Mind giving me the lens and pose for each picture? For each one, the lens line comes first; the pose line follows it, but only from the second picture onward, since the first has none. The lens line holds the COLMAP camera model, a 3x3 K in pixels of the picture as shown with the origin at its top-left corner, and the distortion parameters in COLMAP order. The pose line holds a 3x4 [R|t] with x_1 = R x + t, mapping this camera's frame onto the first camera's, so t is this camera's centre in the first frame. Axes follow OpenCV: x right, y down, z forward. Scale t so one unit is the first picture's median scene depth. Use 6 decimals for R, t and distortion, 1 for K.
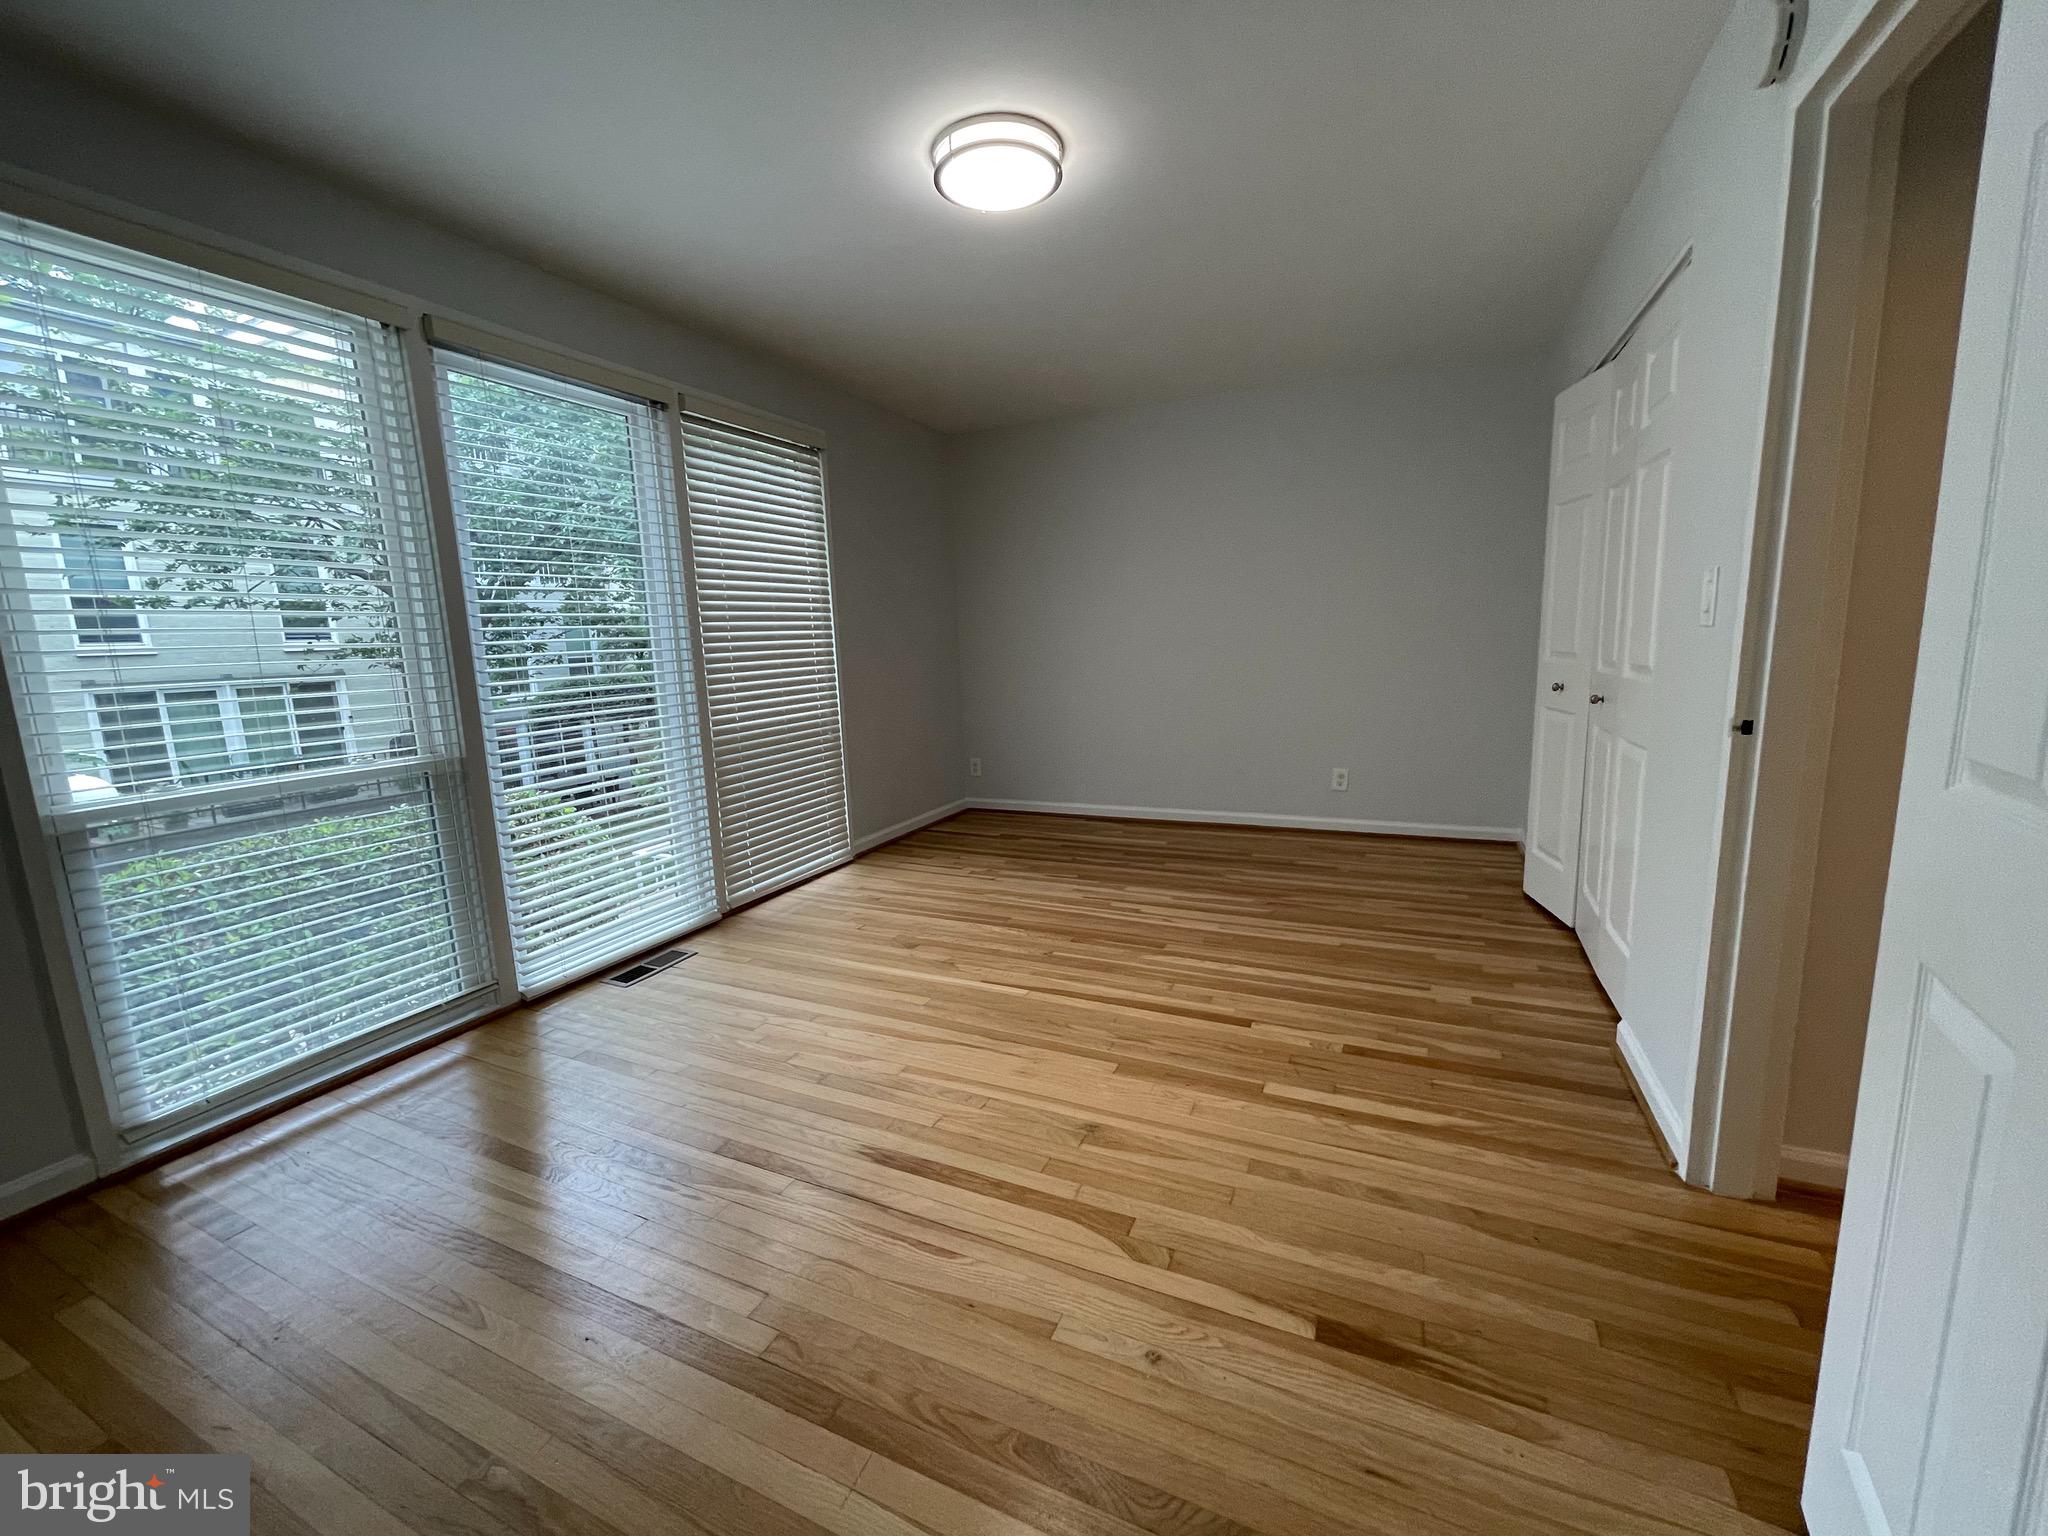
lens RADIAL K [[824.8, 0, 1013.6], [0, 824.8, 769.1], [0, 0, 1]] dist [0.001725, -0.001133]
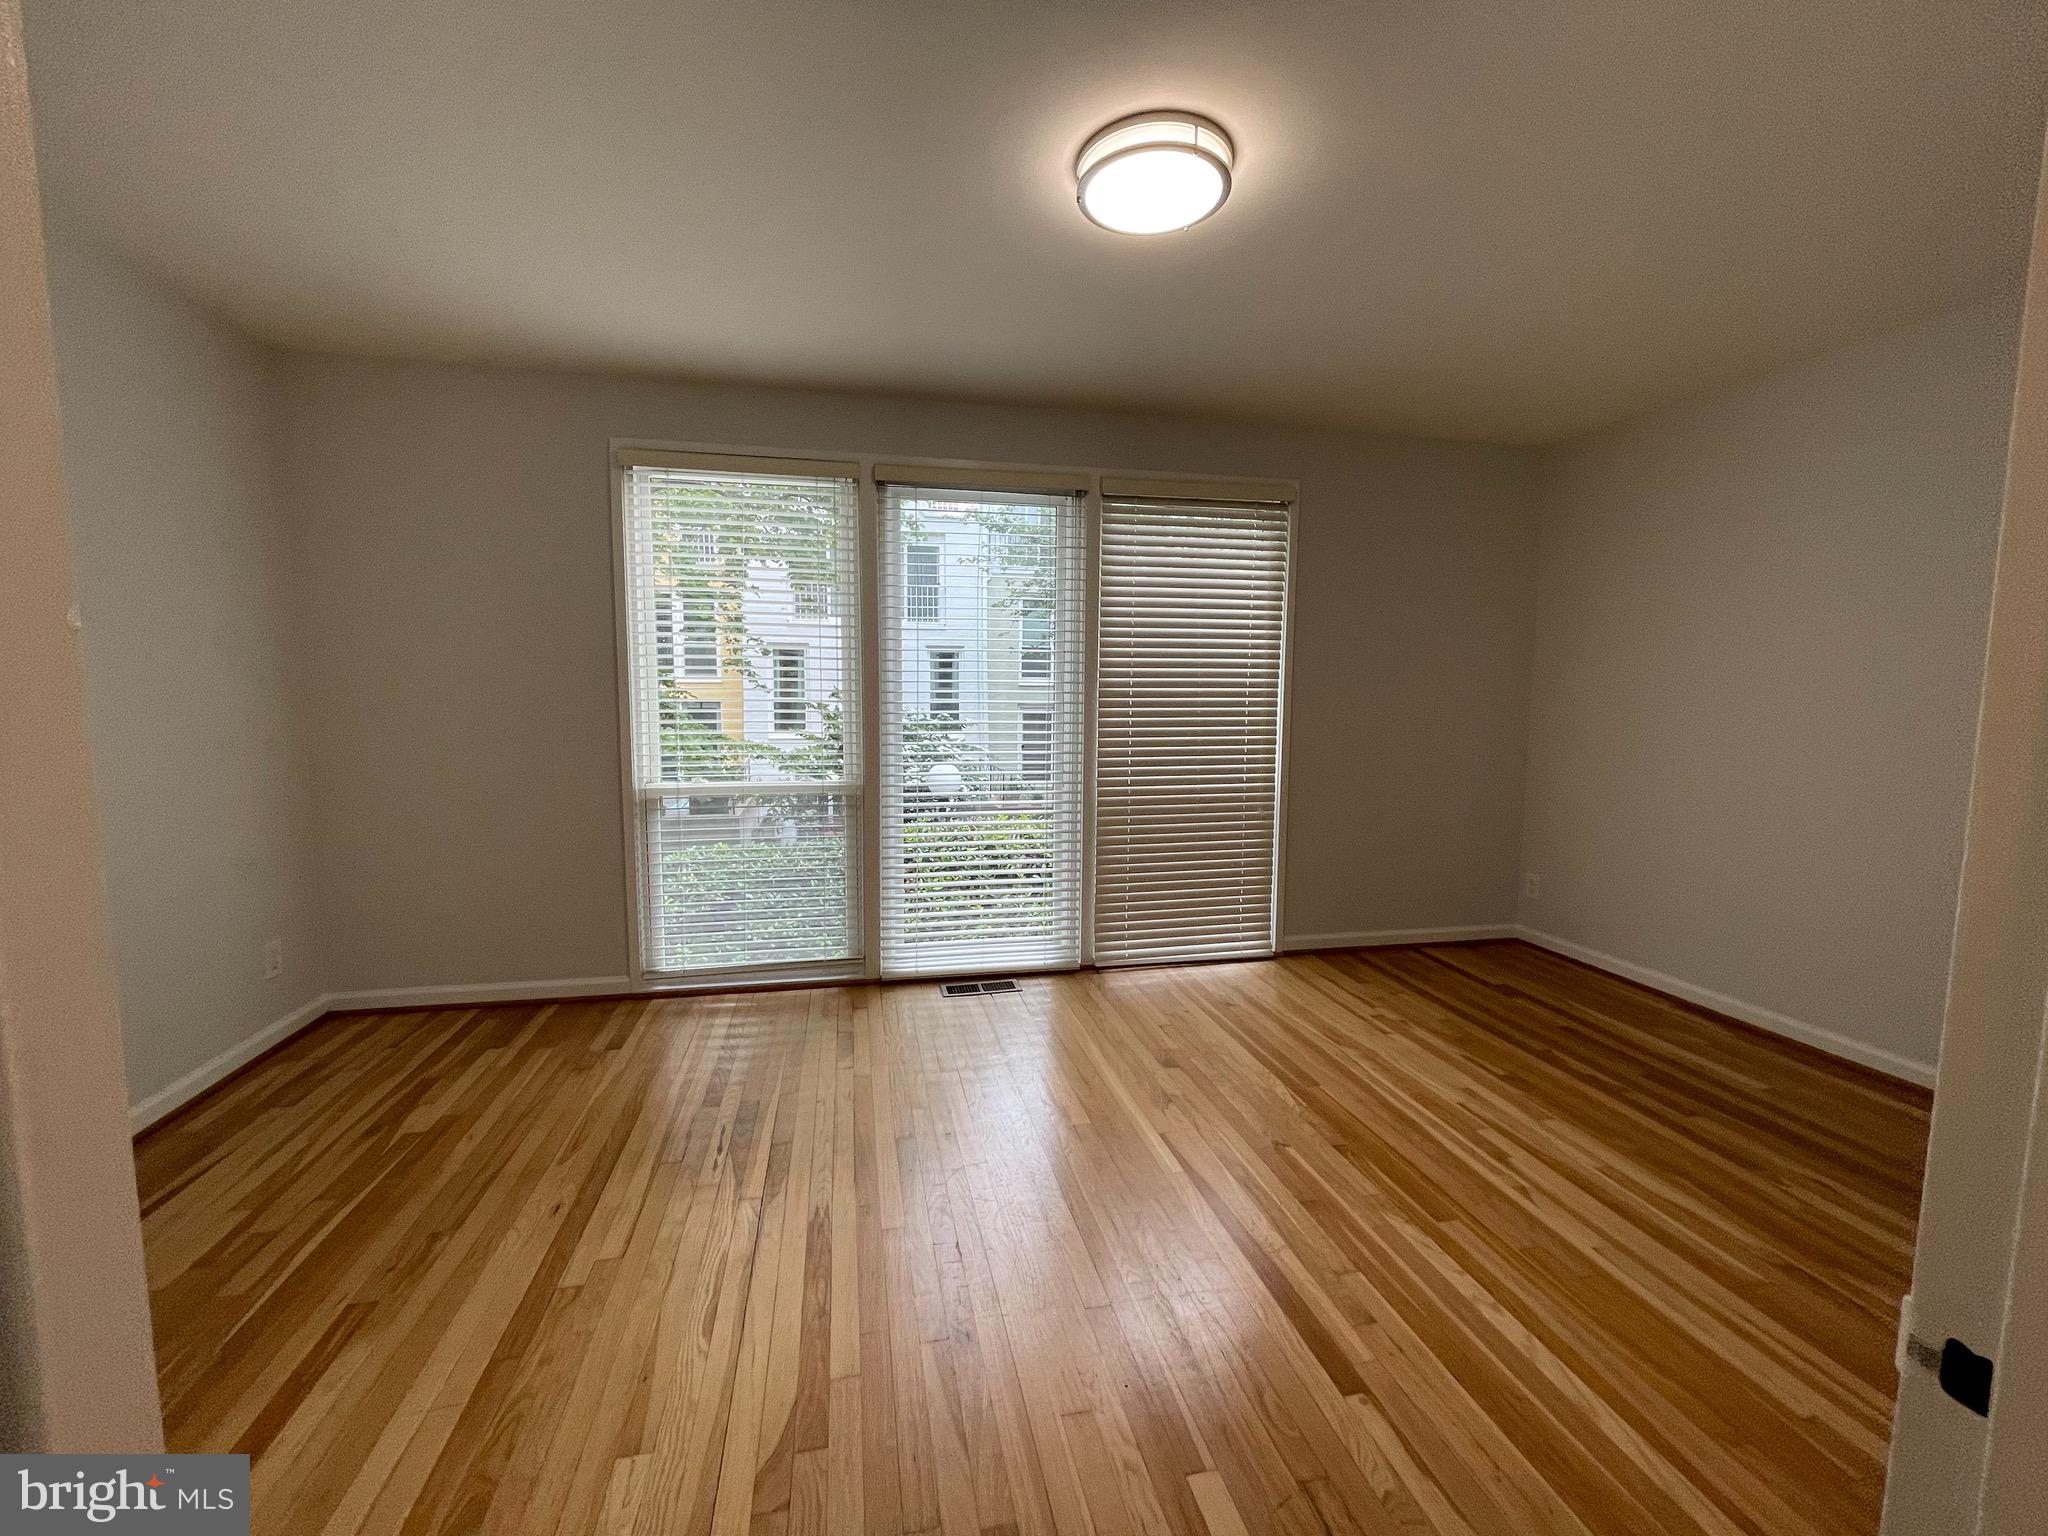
lens RADIAL K [[824.8, 0, 1007.7], [0, 824.8, 772.2], [0, 0, 1]] dist [0.001725, -0.001133]
pose [[0.593989, 0.119213, -0.795591, 0.415425], [-0.156315, 0.987214, 0.031221, -0.088672], [0.789141, 0.105818, 0.605029, 0.283515]]
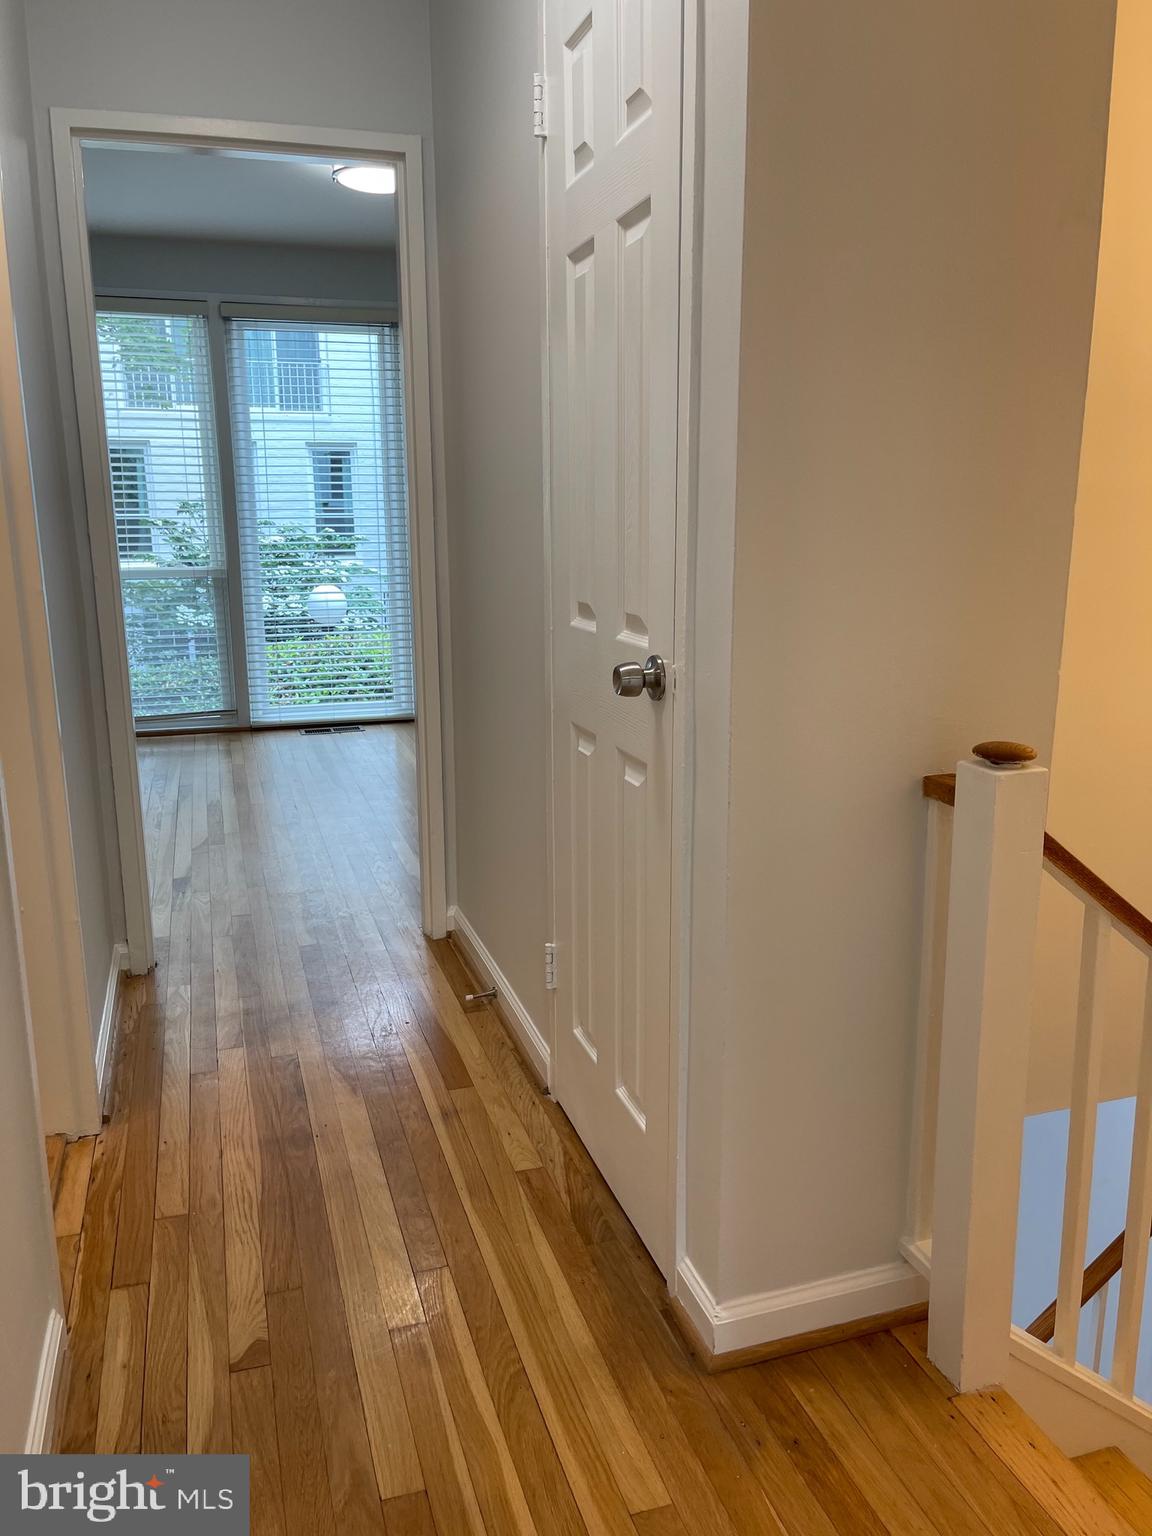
lens RADIAL K [[1162.1, 0, 573.3], [0, 1162.1, 760.4], [0, 0, 1]] dist [0.031329, -0.035335]
pose [[0.678519, 0.188529, -0.709978, 1.193375], [-0.134810, 0.982048, 0.131939, -0.032652], [0.722107, 0.006189, 0.691754, -0.094950]]
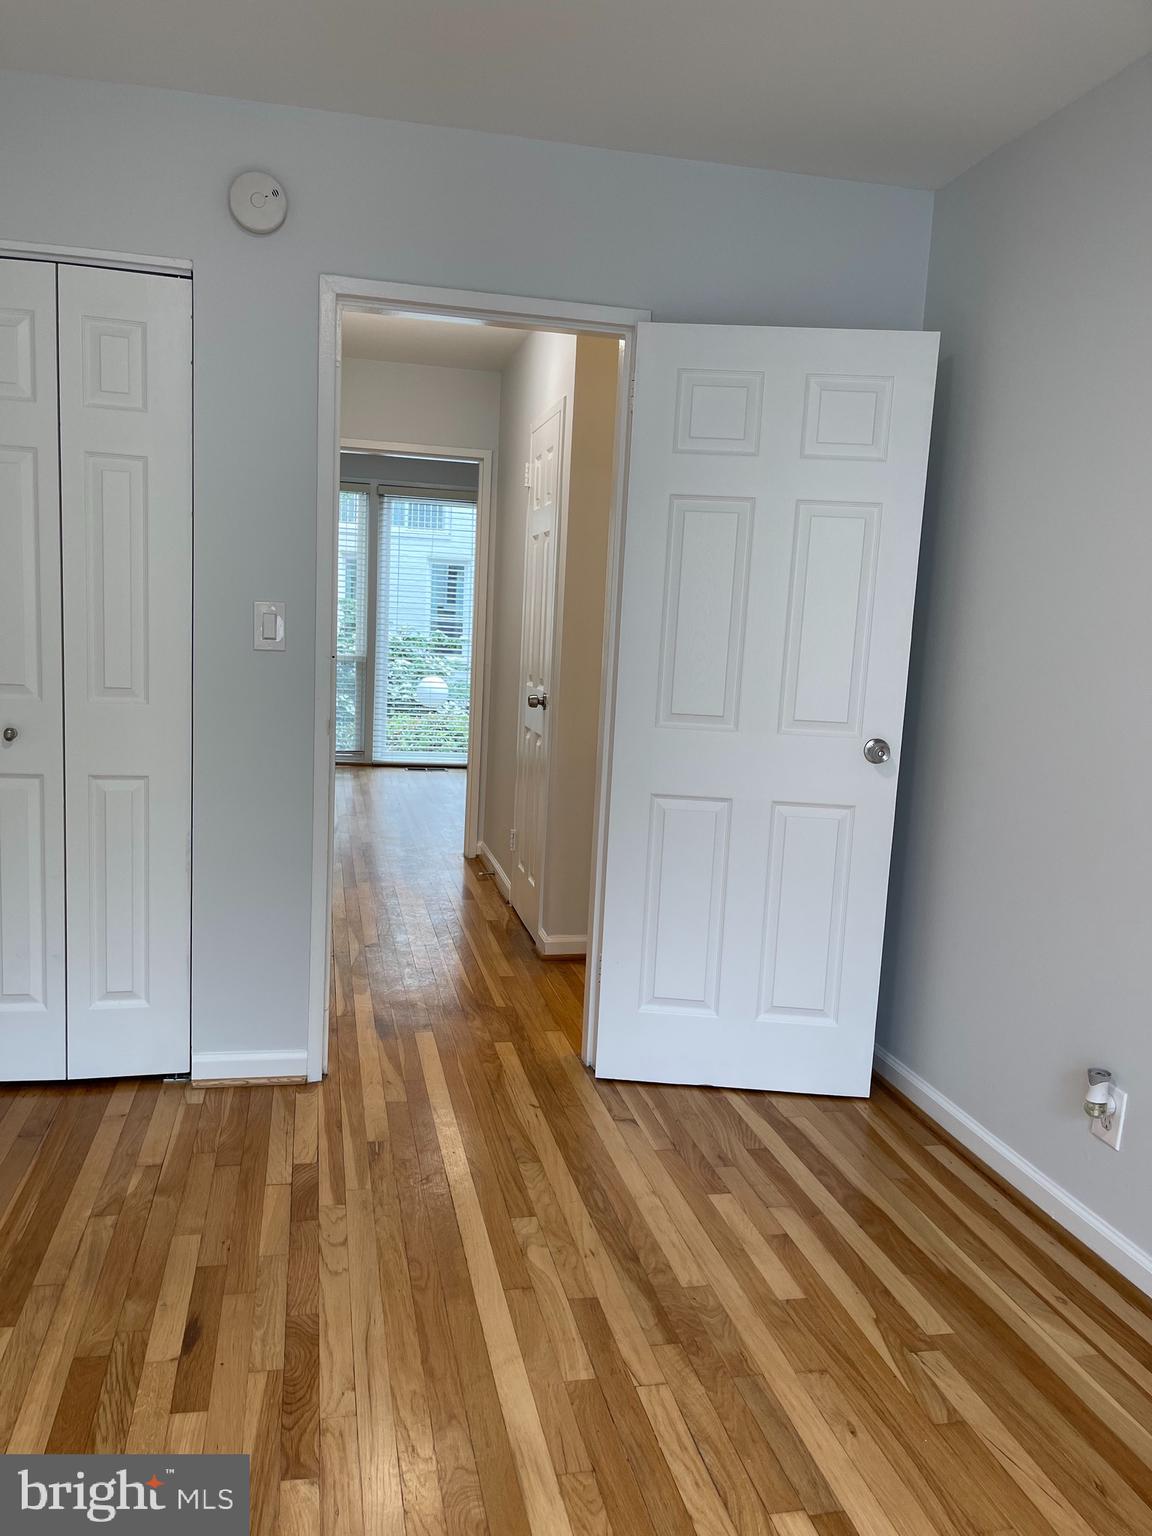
lens RADIAL K [[1162.1, 0, 587.4], [0, 1162.1, 771.1], [0, 0, 1]] dist [0.031329, -0.035335]
pose [[0.613532, 0.171692, -0.770779, 1.924808], [-0.197305, 0.978449, 0.060898, -0.019145], [0.764624, 0.114715, 0.634185, -0.519745]]
